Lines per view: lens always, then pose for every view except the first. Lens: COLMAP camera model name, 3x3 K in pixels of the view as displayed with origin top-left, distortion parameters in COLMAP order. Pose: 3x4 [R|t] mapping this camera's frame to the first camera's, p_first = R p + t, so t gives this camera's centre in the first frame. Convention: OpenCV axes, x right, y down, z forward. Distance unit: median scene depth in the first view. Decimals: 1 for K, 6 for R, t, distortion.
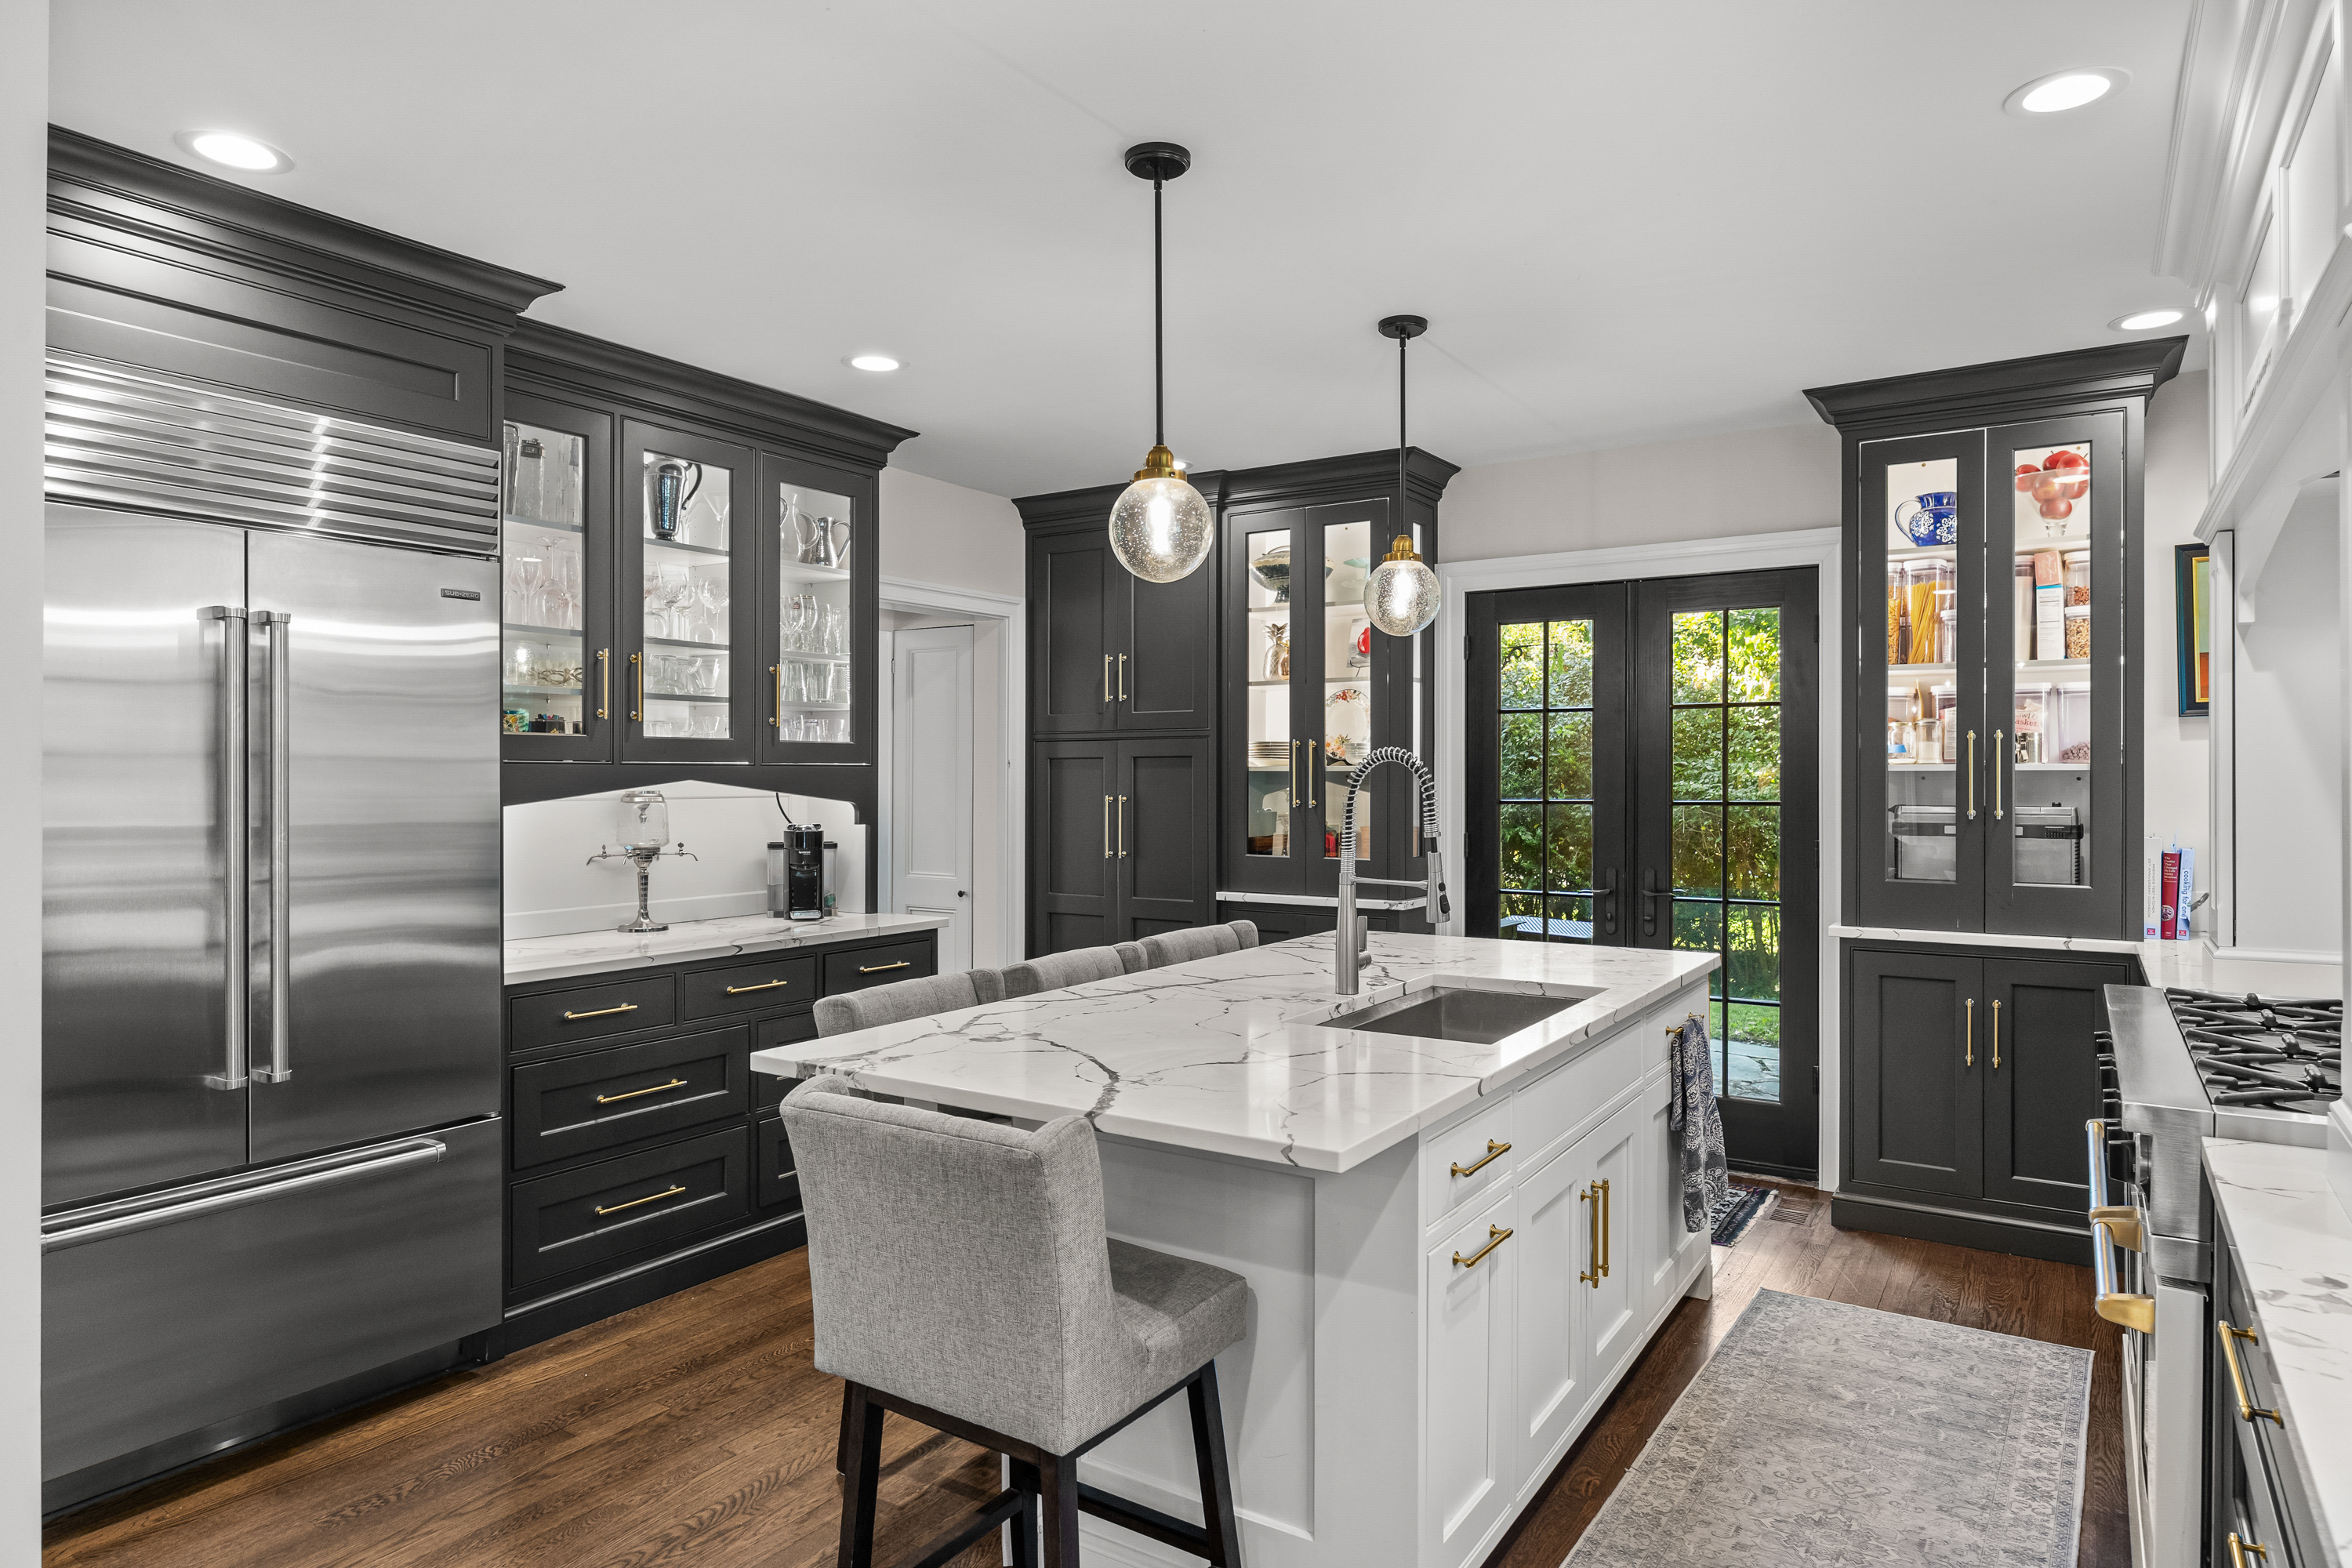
lens RADIAL K [[1361.2, 0, 1177.9], [0, 1361.2, 779.1], [0, 0, 1]] dist [-0.008086, 0.001592]
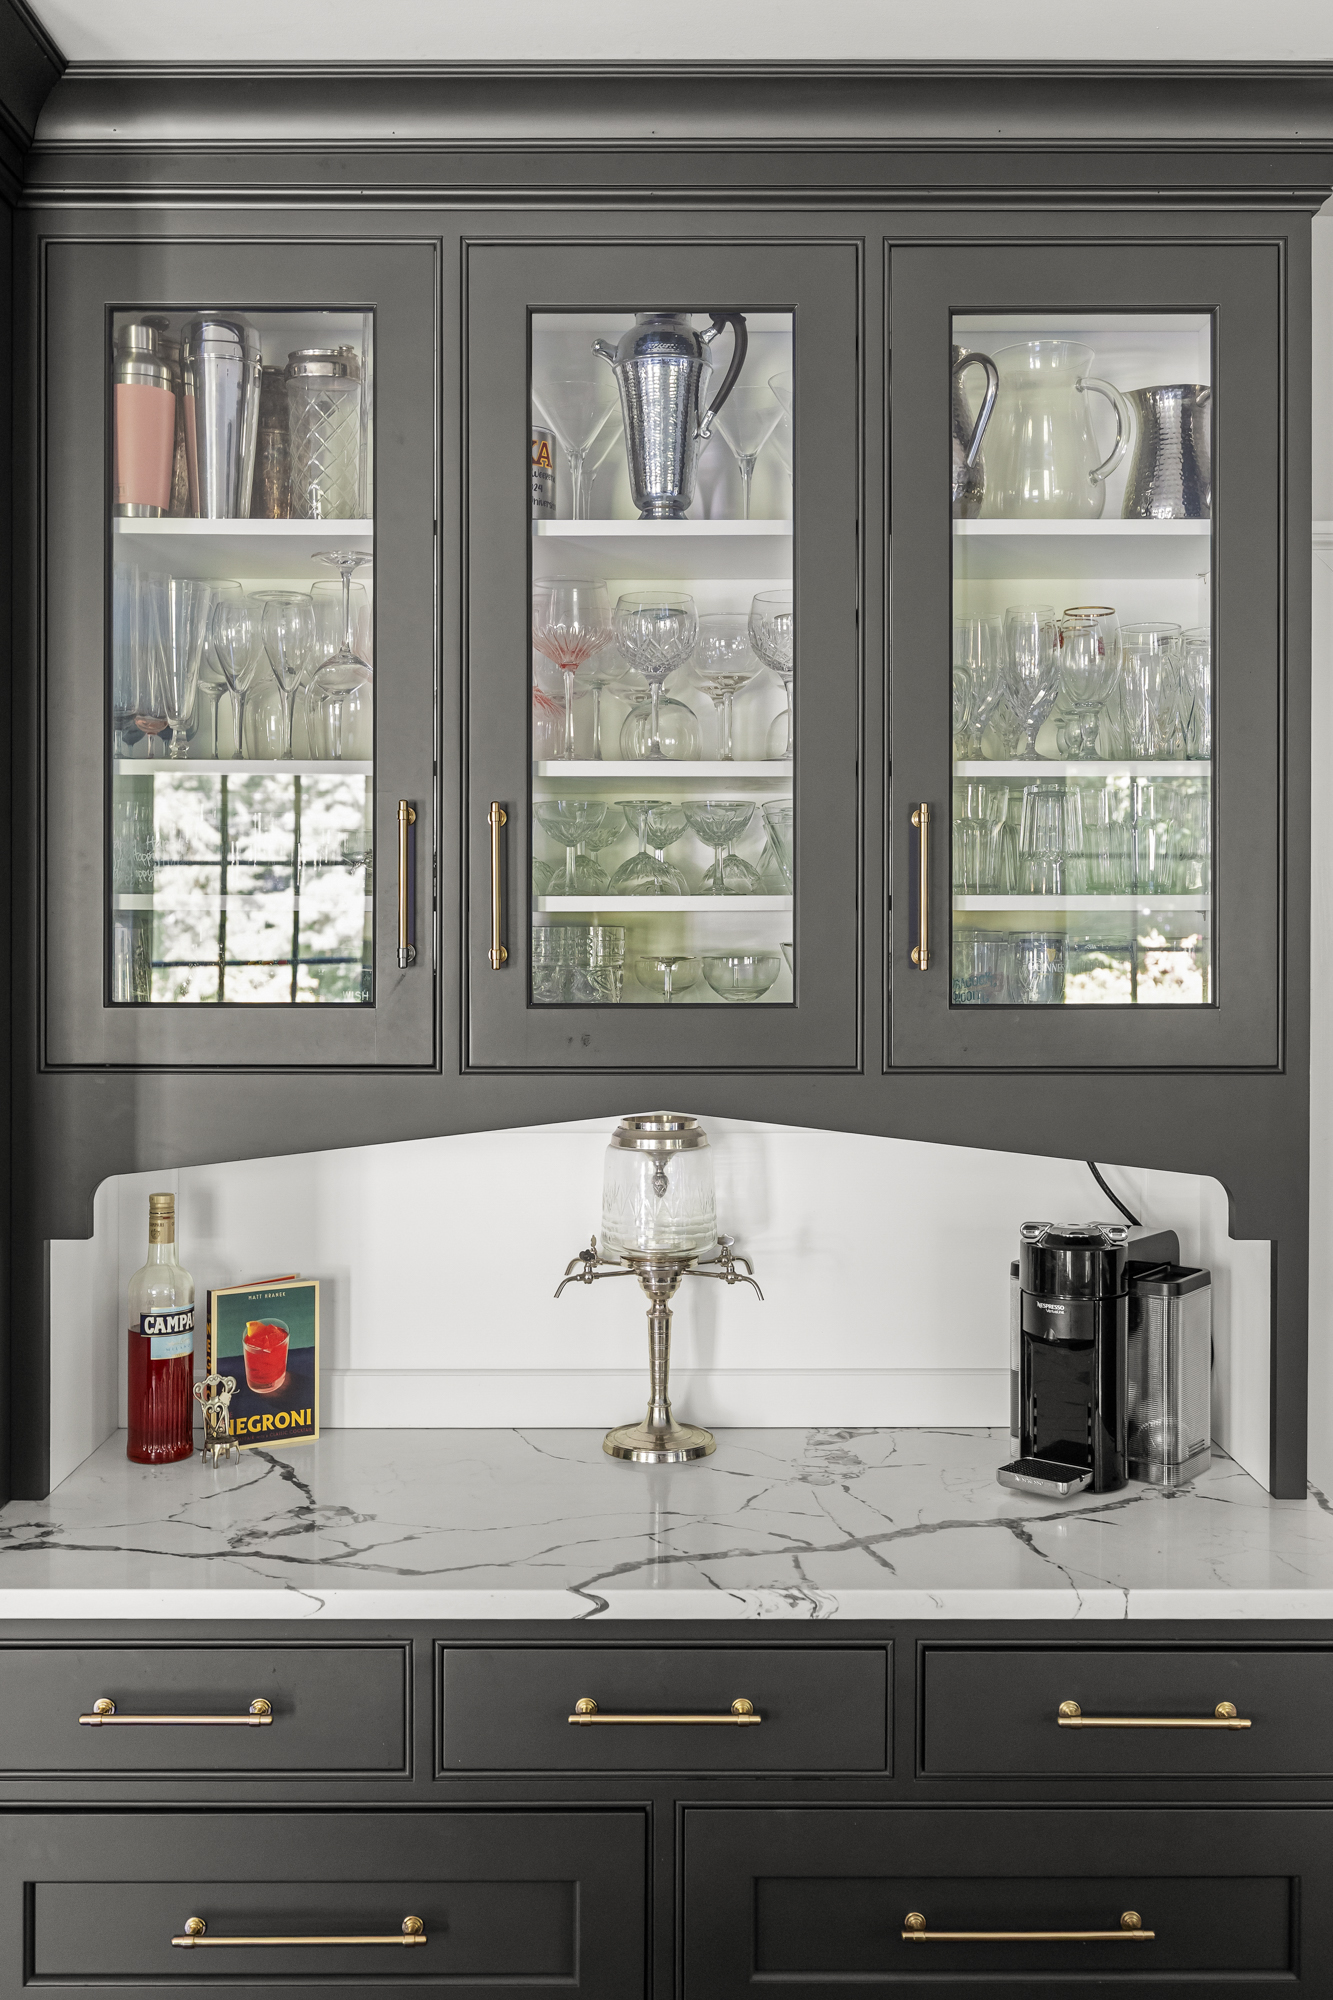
lens RADIAL K [[1813.5, 0, 645.1], [0, 1813.5, 960.8], [0, 0, 1]] dist [-0.008581, 0.000807]
pose [[0.548250, 0.008538, -0.836271, 0.078317], [-0.005204, 0.999963, 0.006797, -0.045443], [0.836298, 0.000626, 0.548274, 0.682354]]
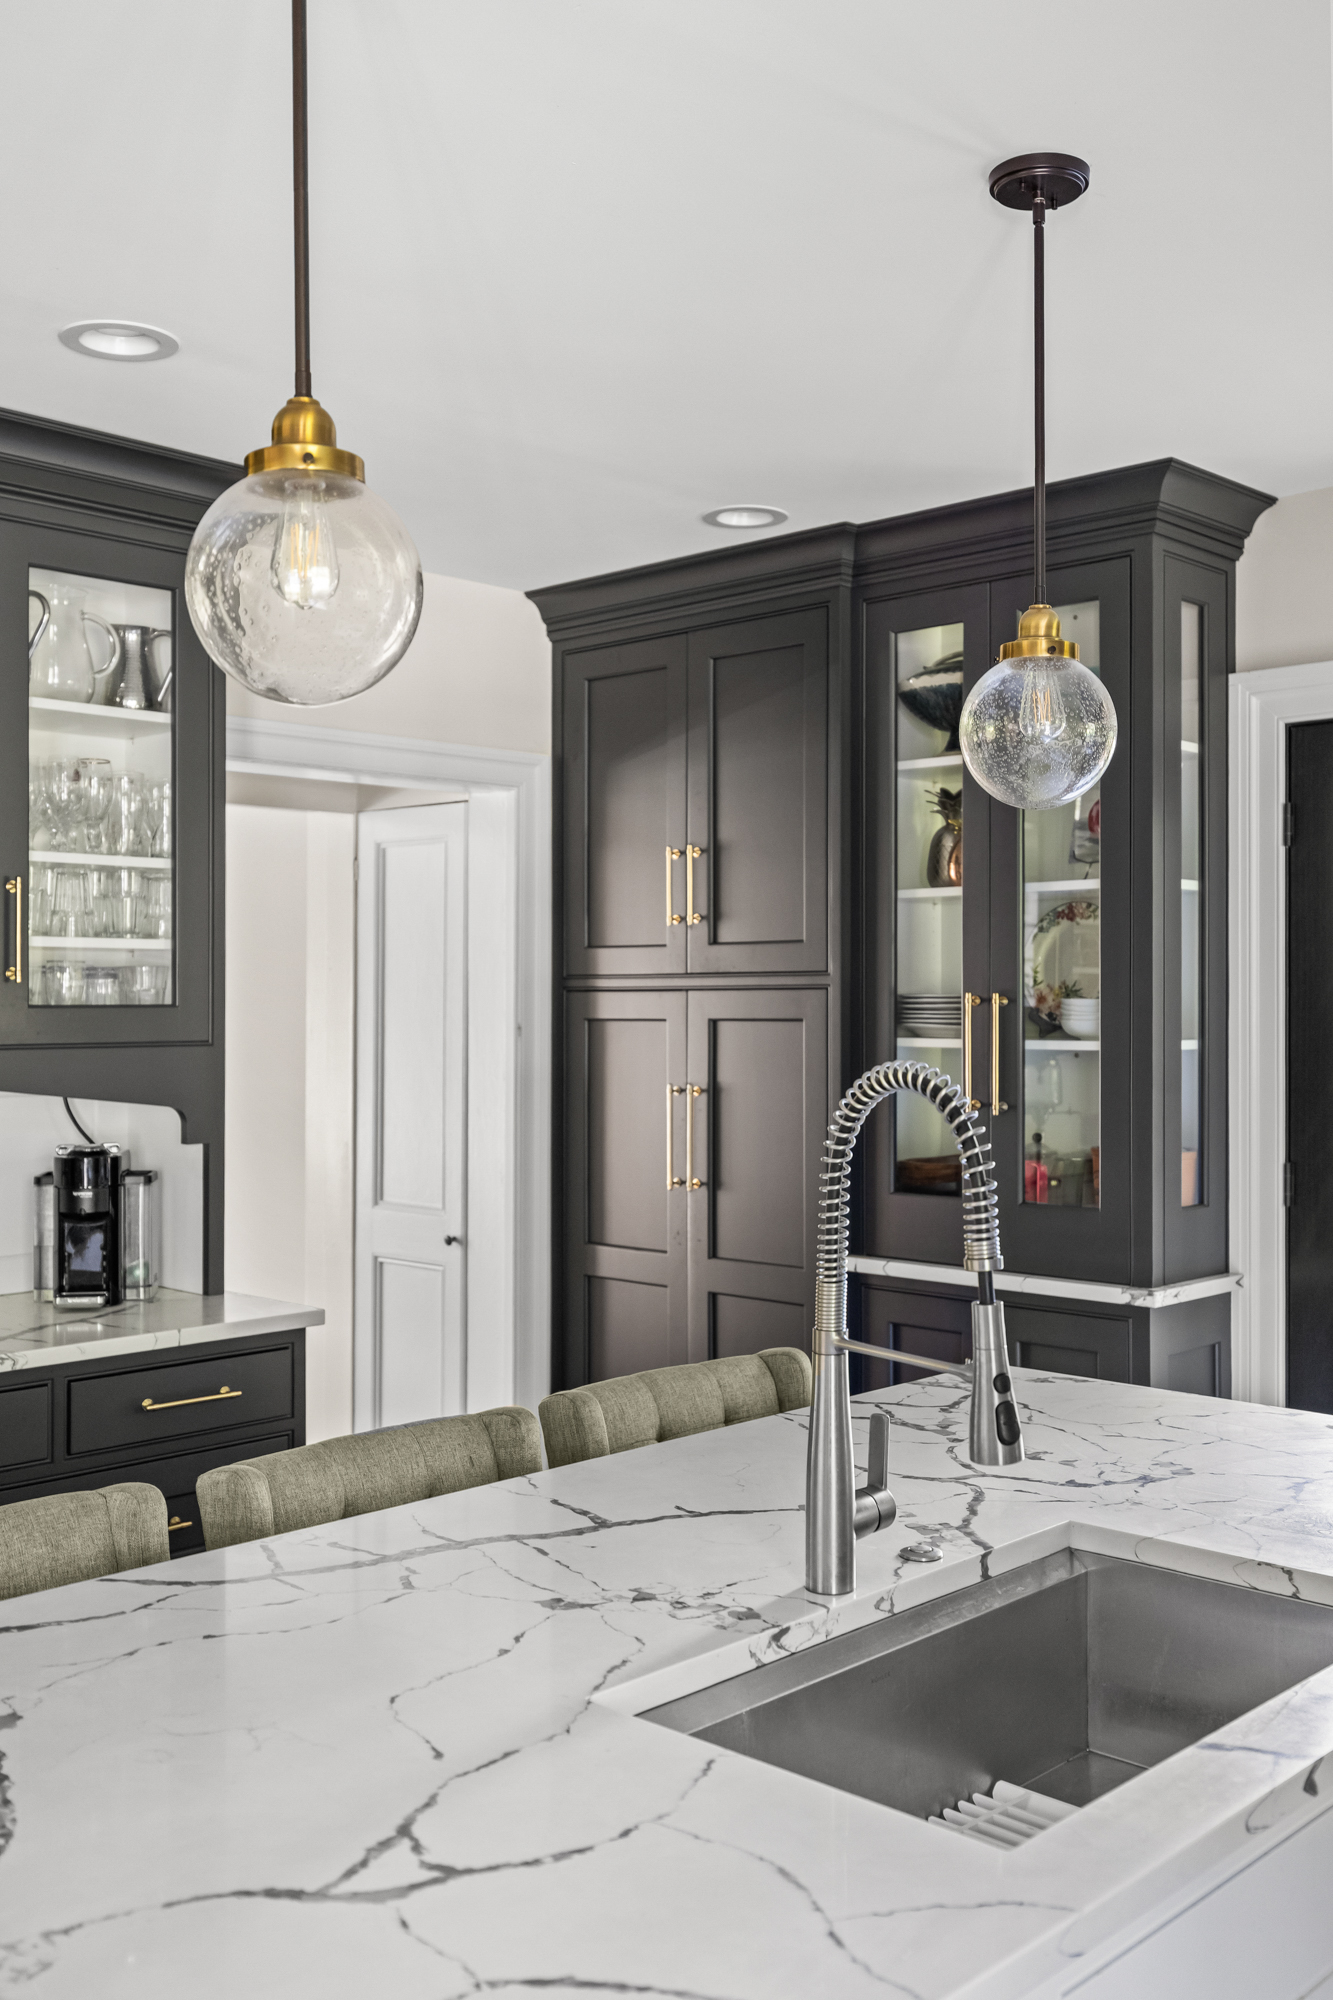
lens RADIAL K [[1914.7, 0, 662.9], [0, 1914.7, 1021.1], [0, 0, 1]] dist [-0.016714, 0.000000]
pose [[0.983296, 0.001792, -0.182005, 0.131511], [-0.000767, 0.999983, 0.005703, -0.027868], [0.182012, -0.005468, 0.983281, 0.246857]]
